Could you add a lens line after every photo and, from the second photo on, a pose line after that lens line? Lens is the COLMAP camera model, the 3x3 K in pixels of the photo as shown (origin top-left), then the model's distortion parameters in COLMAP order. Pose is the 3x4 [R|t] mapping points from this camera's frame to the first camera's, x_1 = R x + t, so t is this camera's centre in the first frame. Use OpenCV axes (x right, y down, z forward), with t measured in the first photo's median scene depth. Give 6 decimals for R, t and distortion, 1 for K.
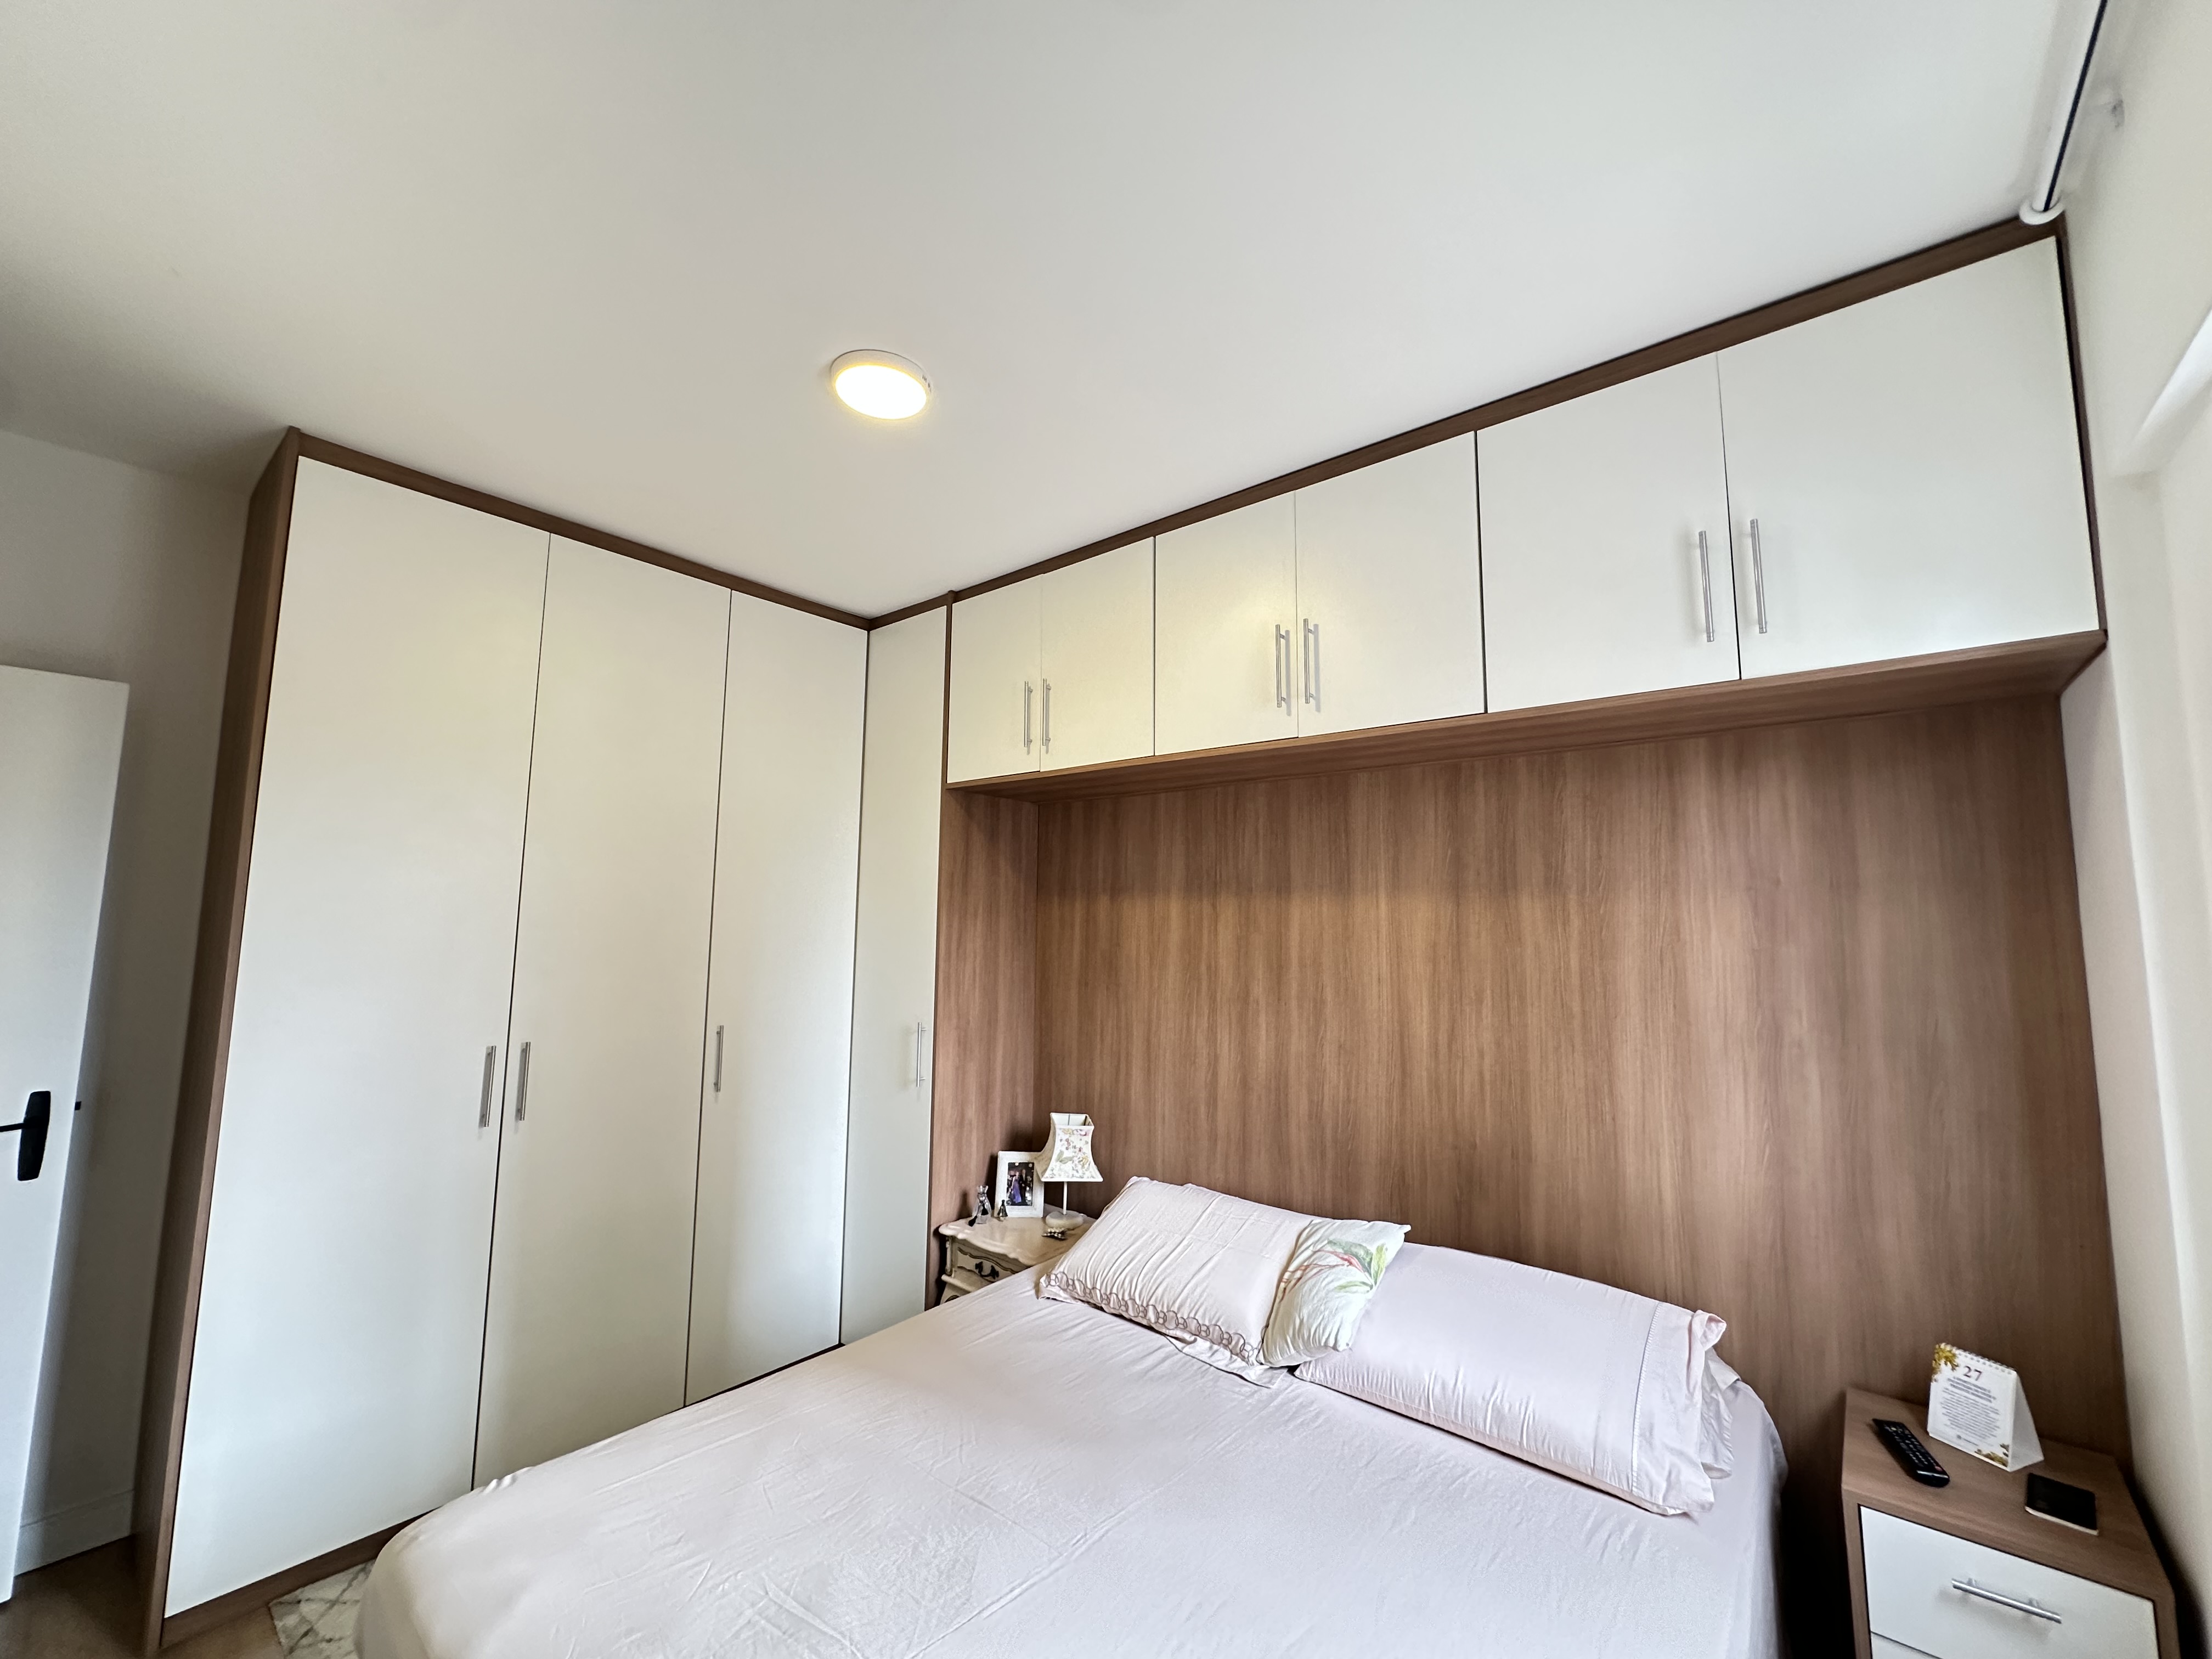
lens RADIAL K [[882.5, 0, 1108.0], [0, 882.5, 827.4], [0, 0, 1]] dist [-0.001089, 0.000190]
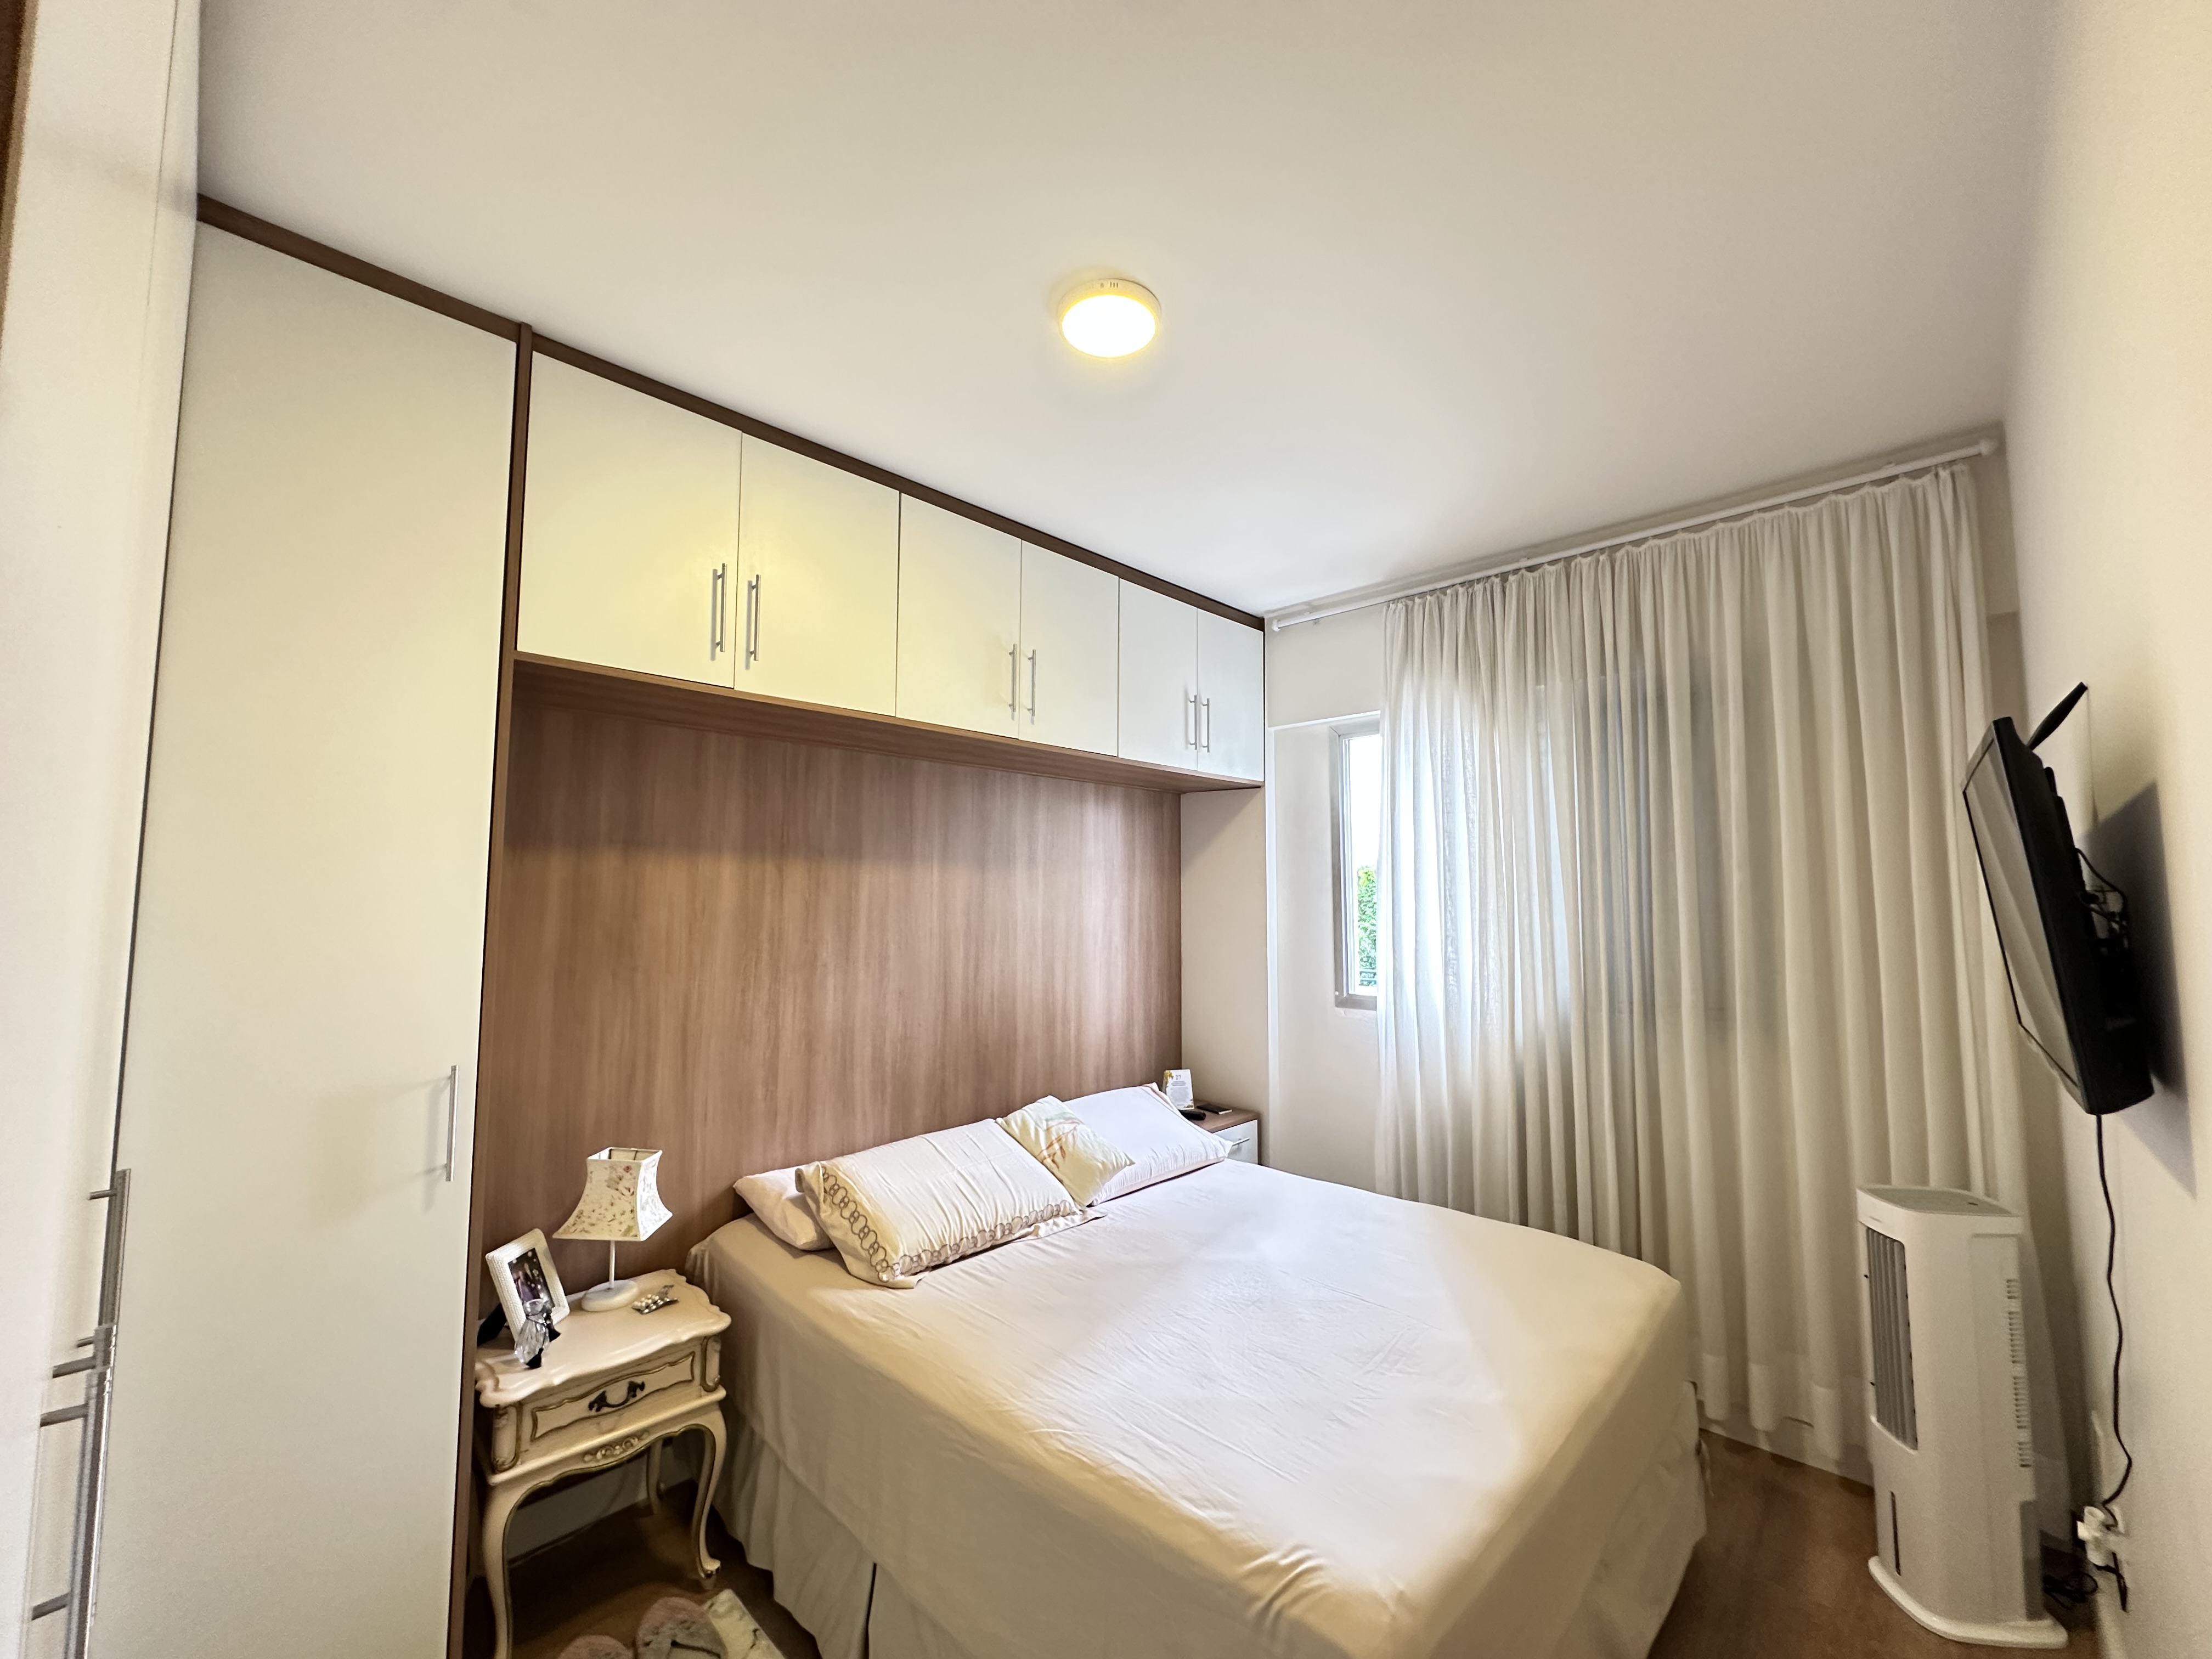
lens RADIAL K [[882.5, 0, 1108.0], [0, 882.5, 827.4], [0, 0, 1]] dist [-0.001089, 0.000190]
pose [[0.068246, 0.066061, 0.995479, -0.789779], [-0.106576, 0.992579, -0.058563, 0.063664], [-0.991960, -0.102097, 0.074780, 0.596482]]
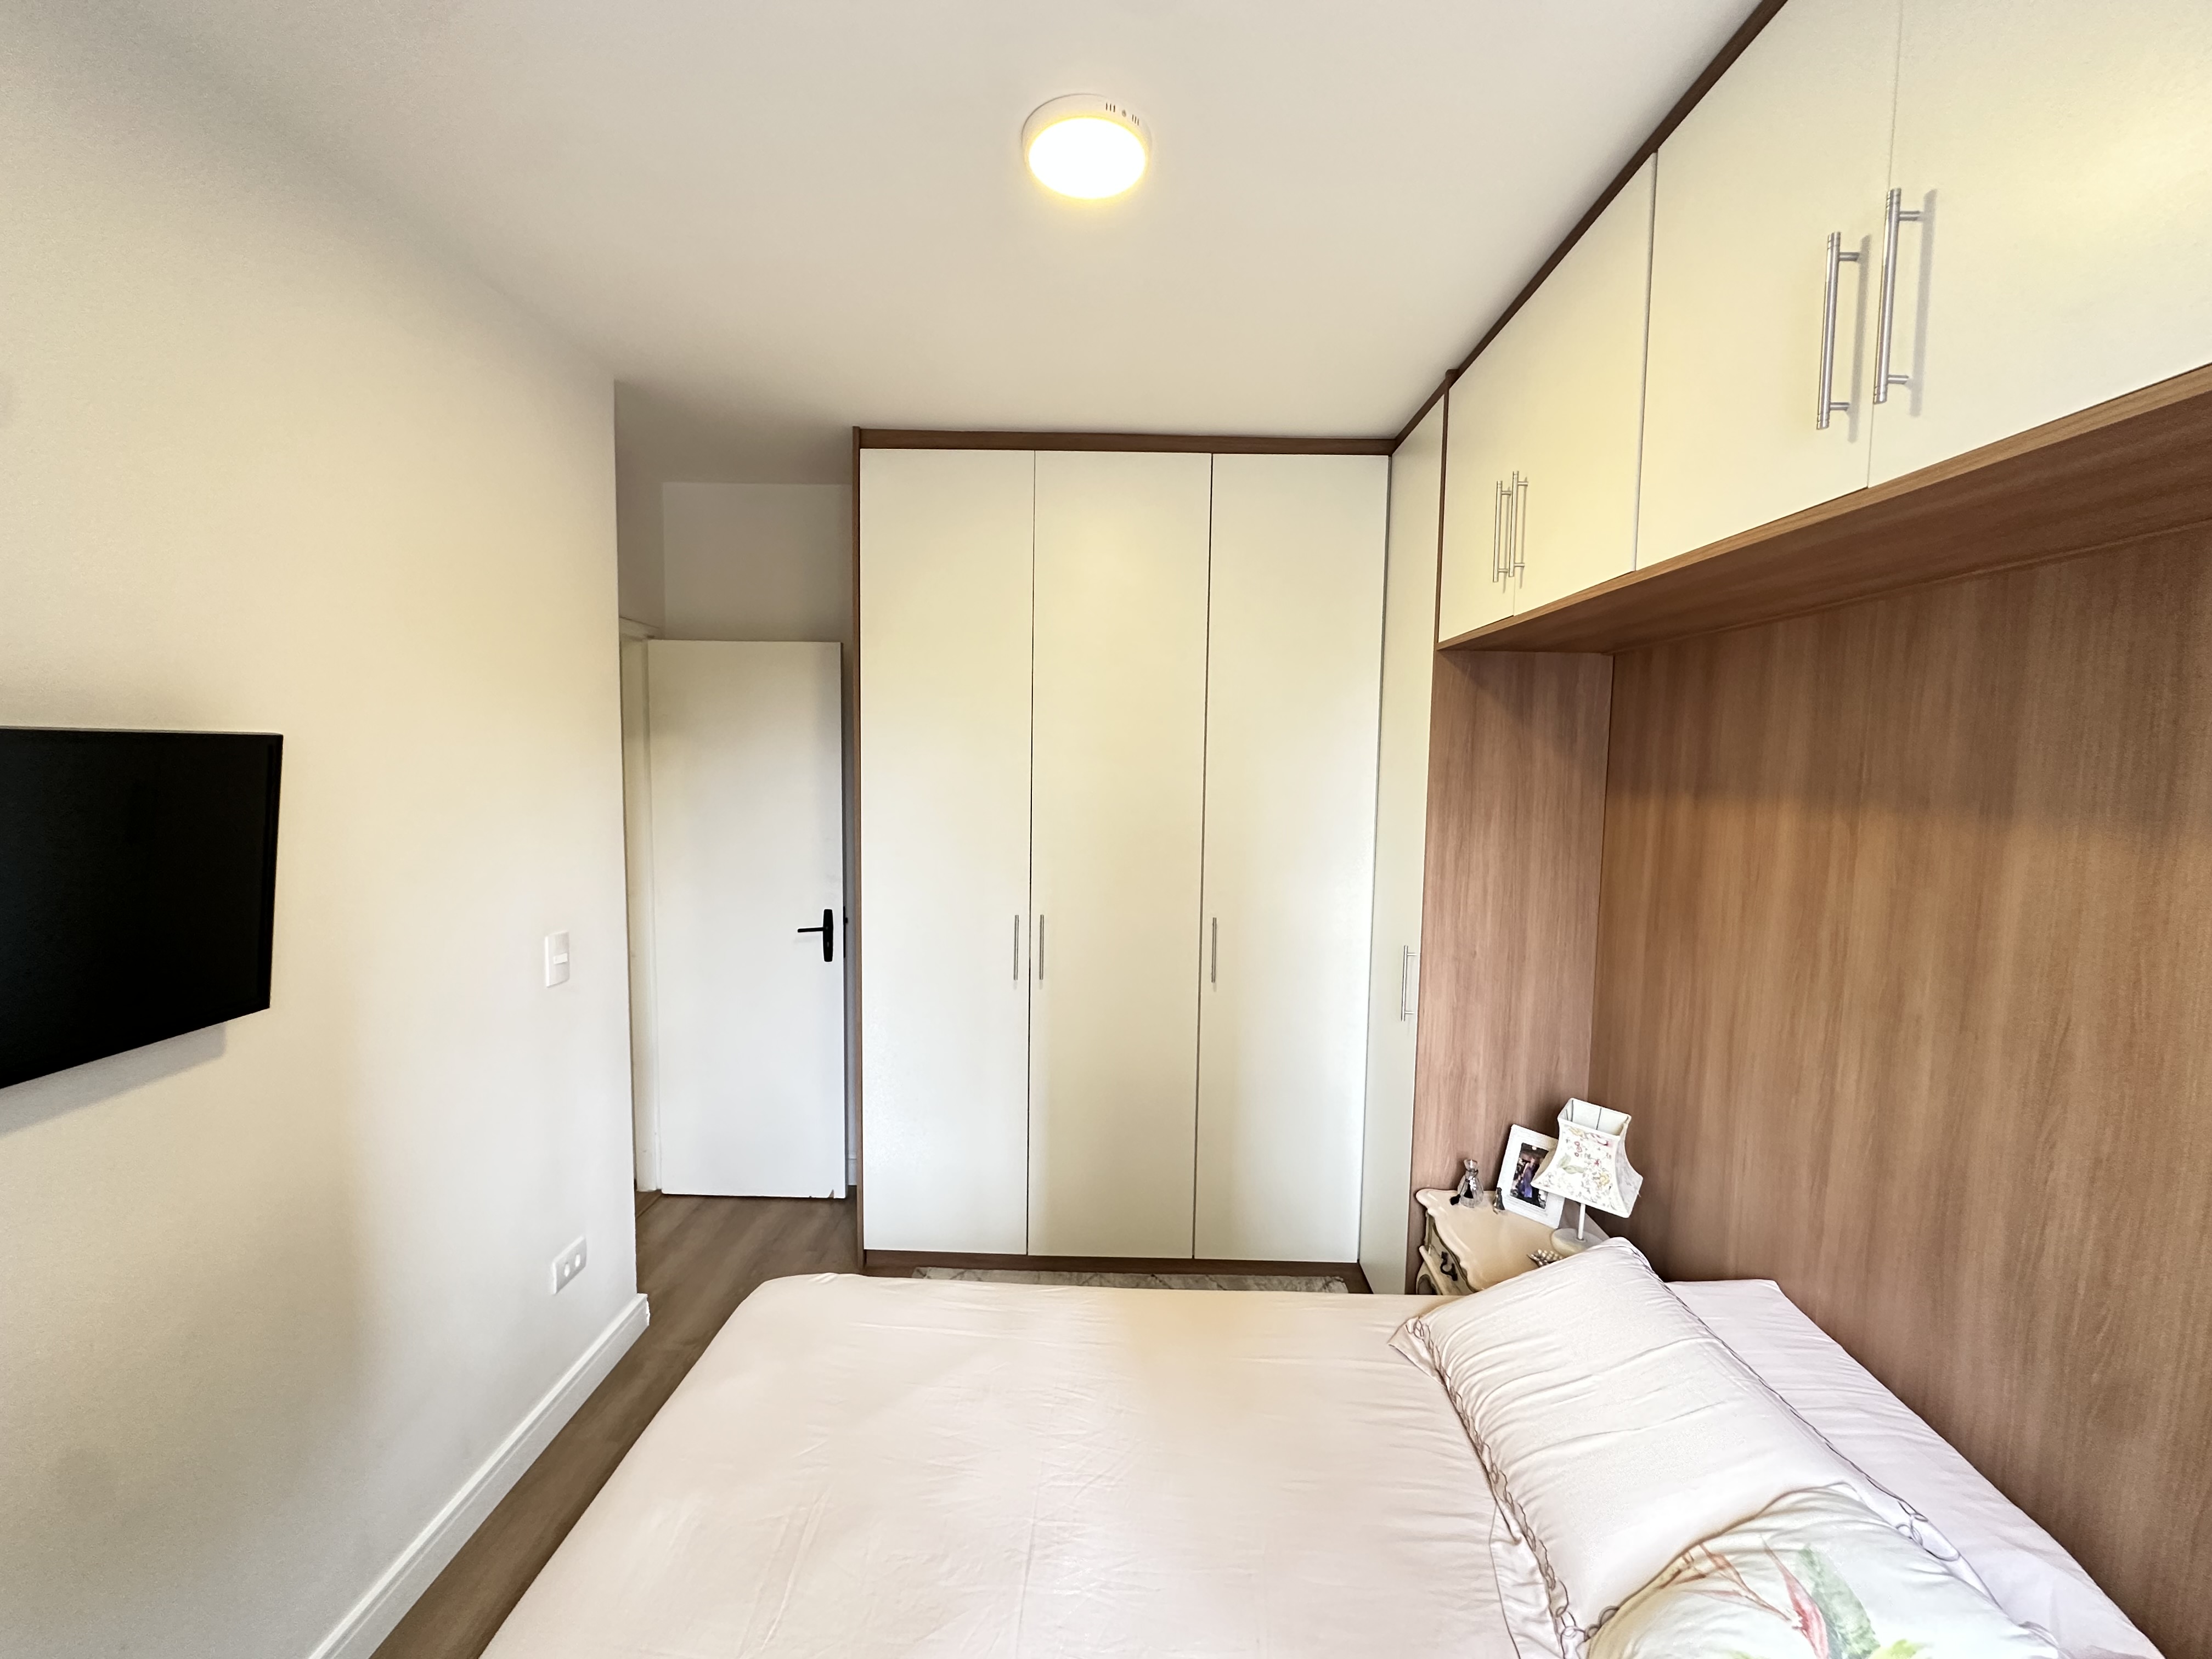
lens RADIAL K [[882.5, 0, 1108.0], [0, 882.5, 827.4], [0, 0, 1]] dist [-0.001089, 0.000190]
pose [[0.625274, 0.056974, -0.778323, 0.257426], [0.074310, 0.988453, 0.132054, -0.016406], [0.776859, -0.140407, 0.613820, 0.316828]]
